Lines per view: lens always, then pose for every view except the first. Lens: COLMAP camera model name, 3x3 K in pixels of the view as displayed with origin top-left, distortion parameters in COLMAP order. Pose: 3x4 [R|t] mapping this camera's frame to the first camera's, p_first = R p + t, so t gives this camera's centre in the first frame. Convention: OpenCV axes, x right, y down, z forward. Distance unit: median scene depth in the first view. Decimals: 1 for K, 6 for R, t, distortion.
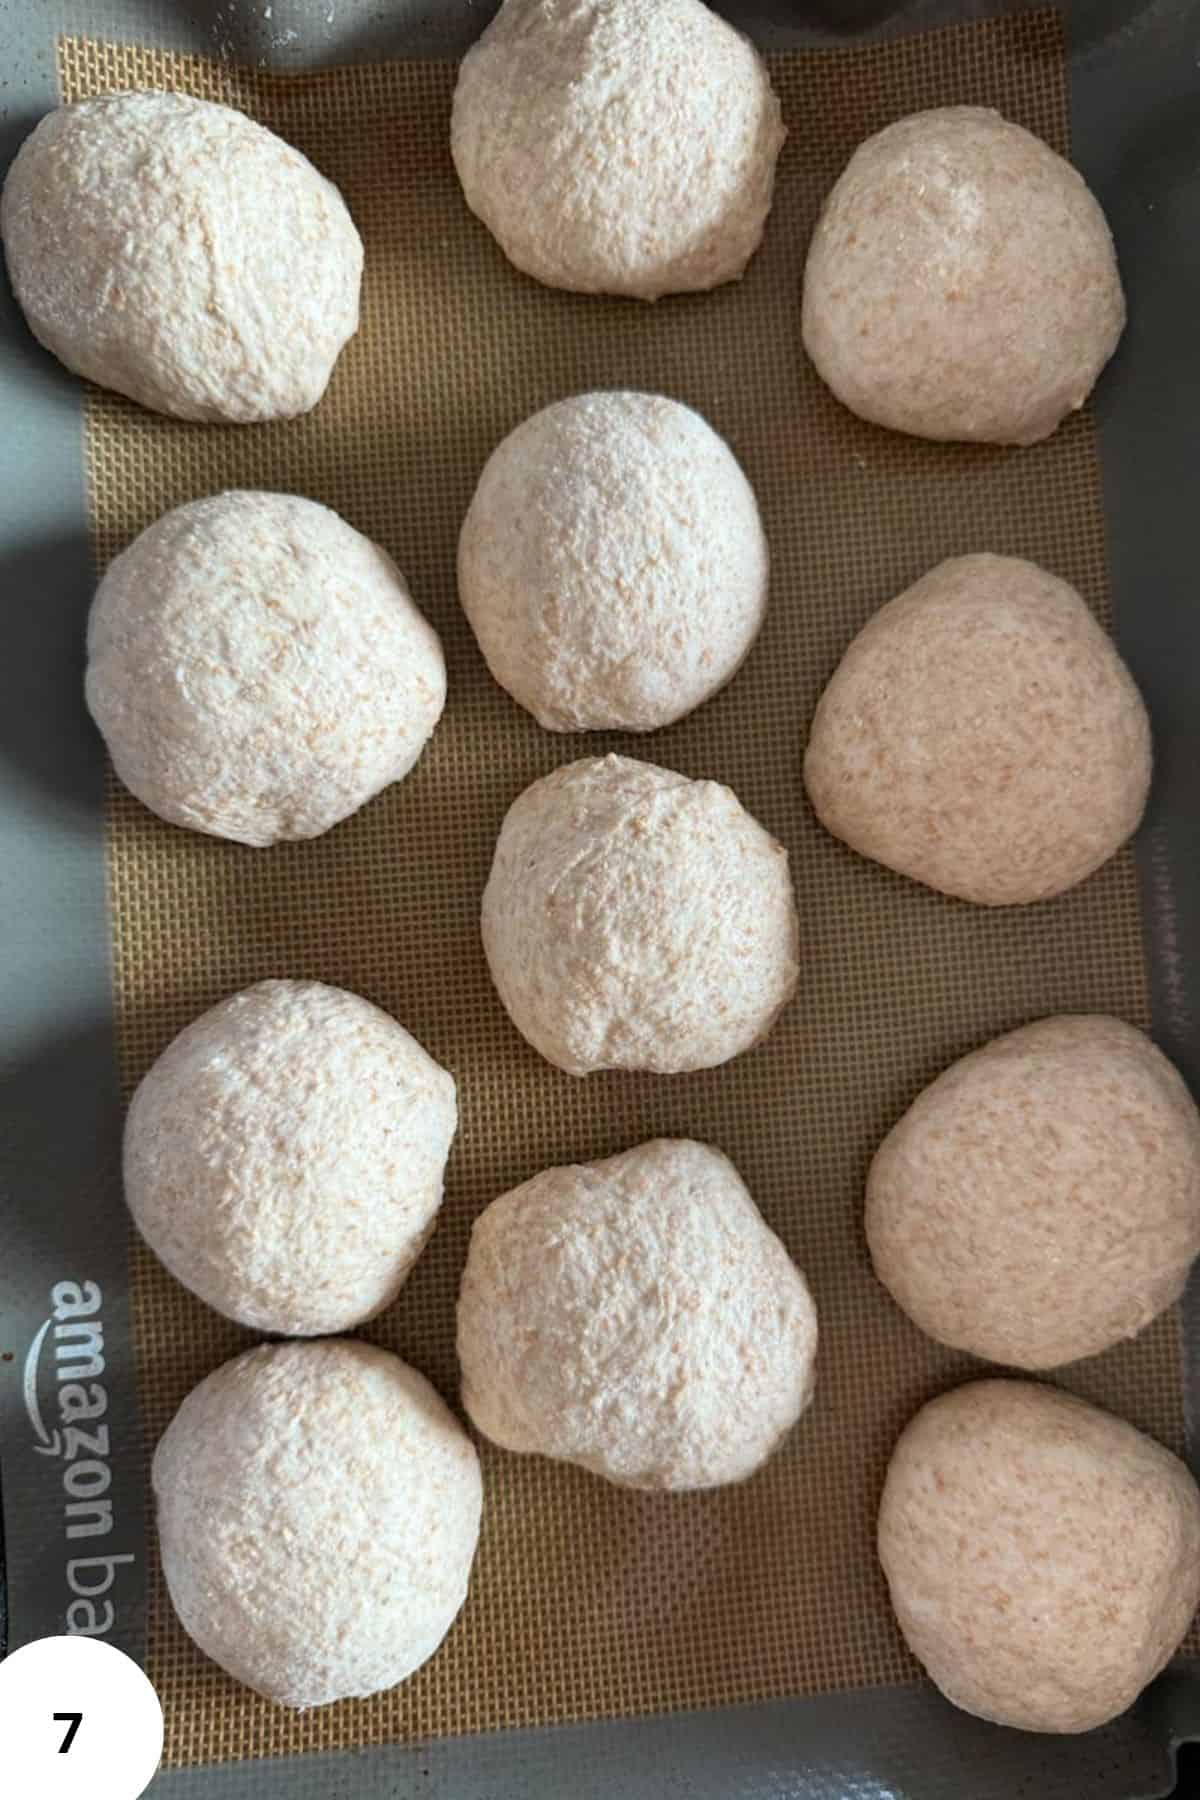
lens RADIAL K [[1292.5, 0, 650.3], [0, 1292.5, 897.7], [0, 0, 1]] dist [-0.000356, -0.040807]
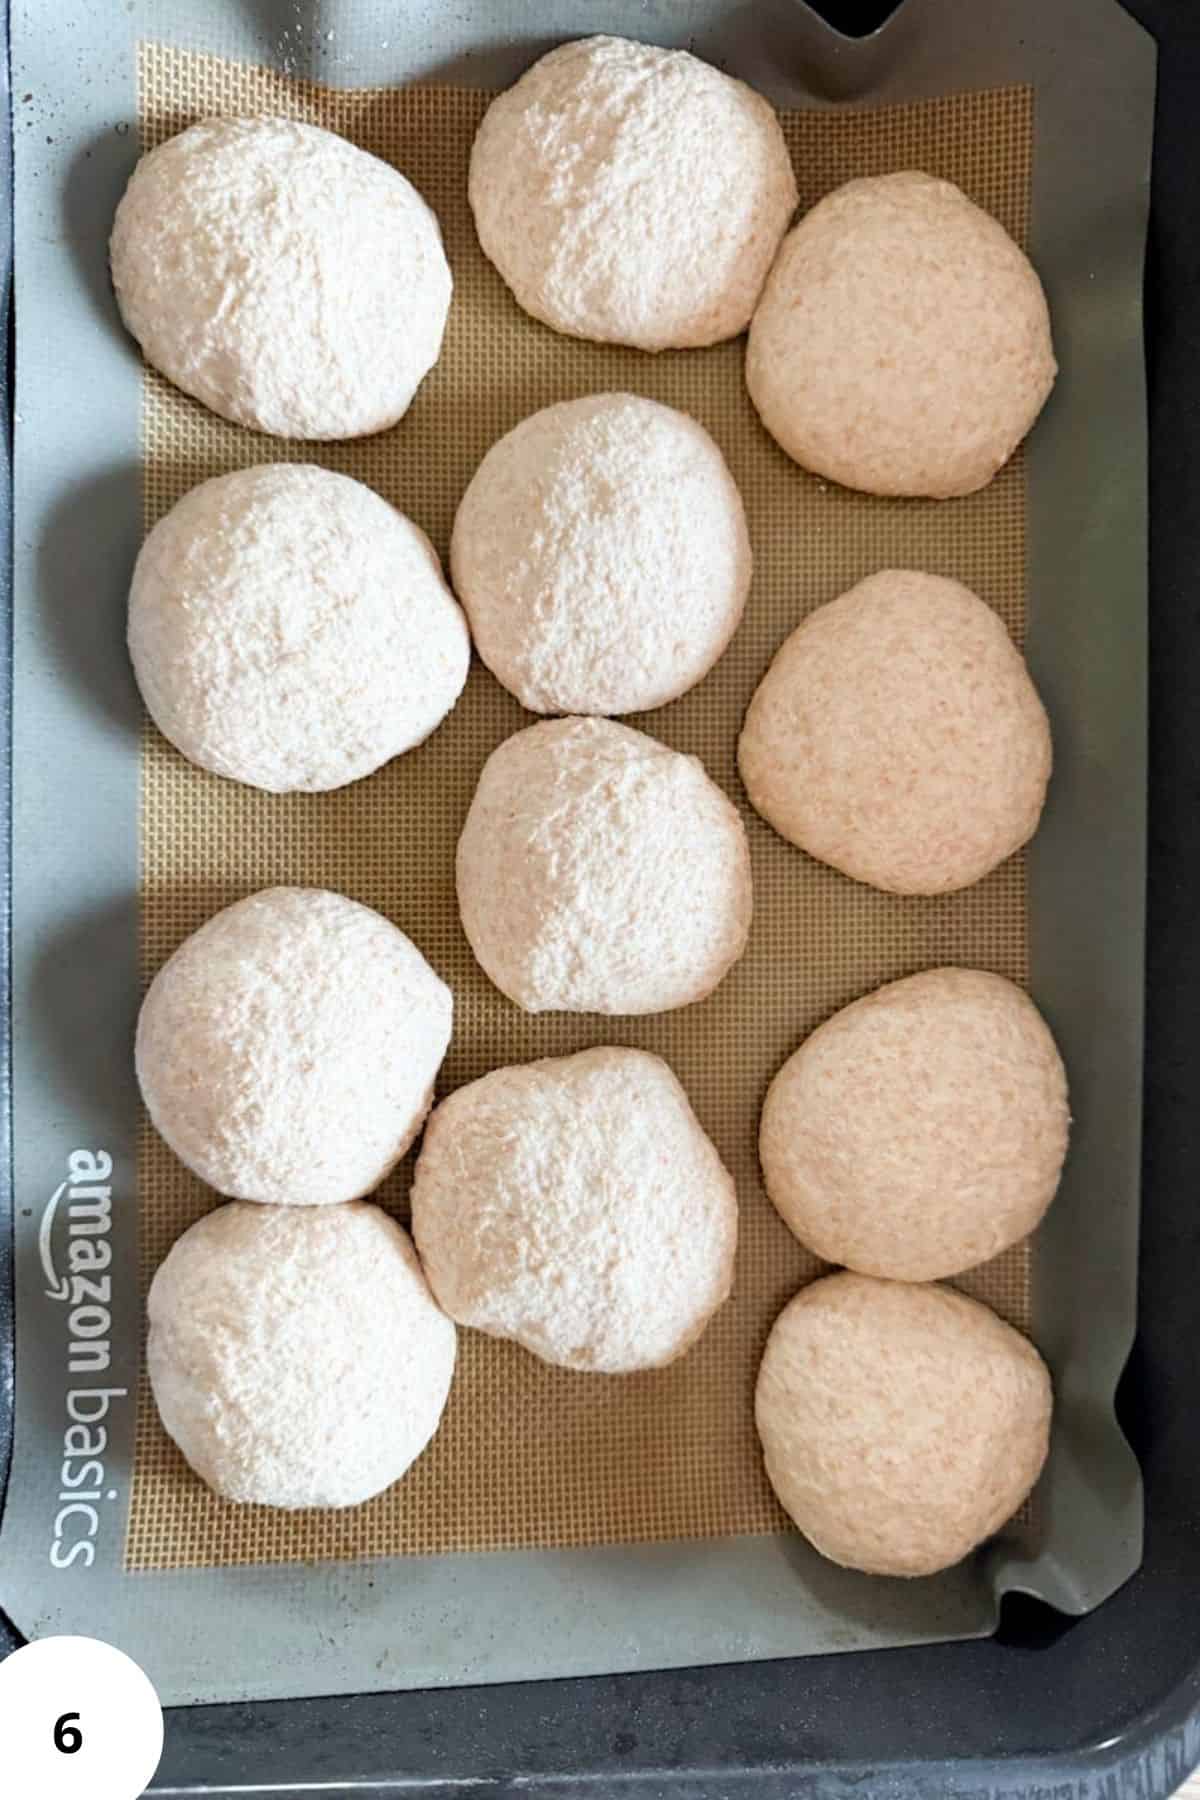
lens RADIAL K [[1315.8, 0, 600.0], [0, 1315.8, 900.0], [0, 0, 1]] dist [-0.000064, -0.038181]
pose [[0.997382, 0.072023, 0.006417, -0.017208], [-0.072199, 0.996827, 0.033518, 0.003471], [-0.003982, -0.033894, 0.999418, -0.164540]]
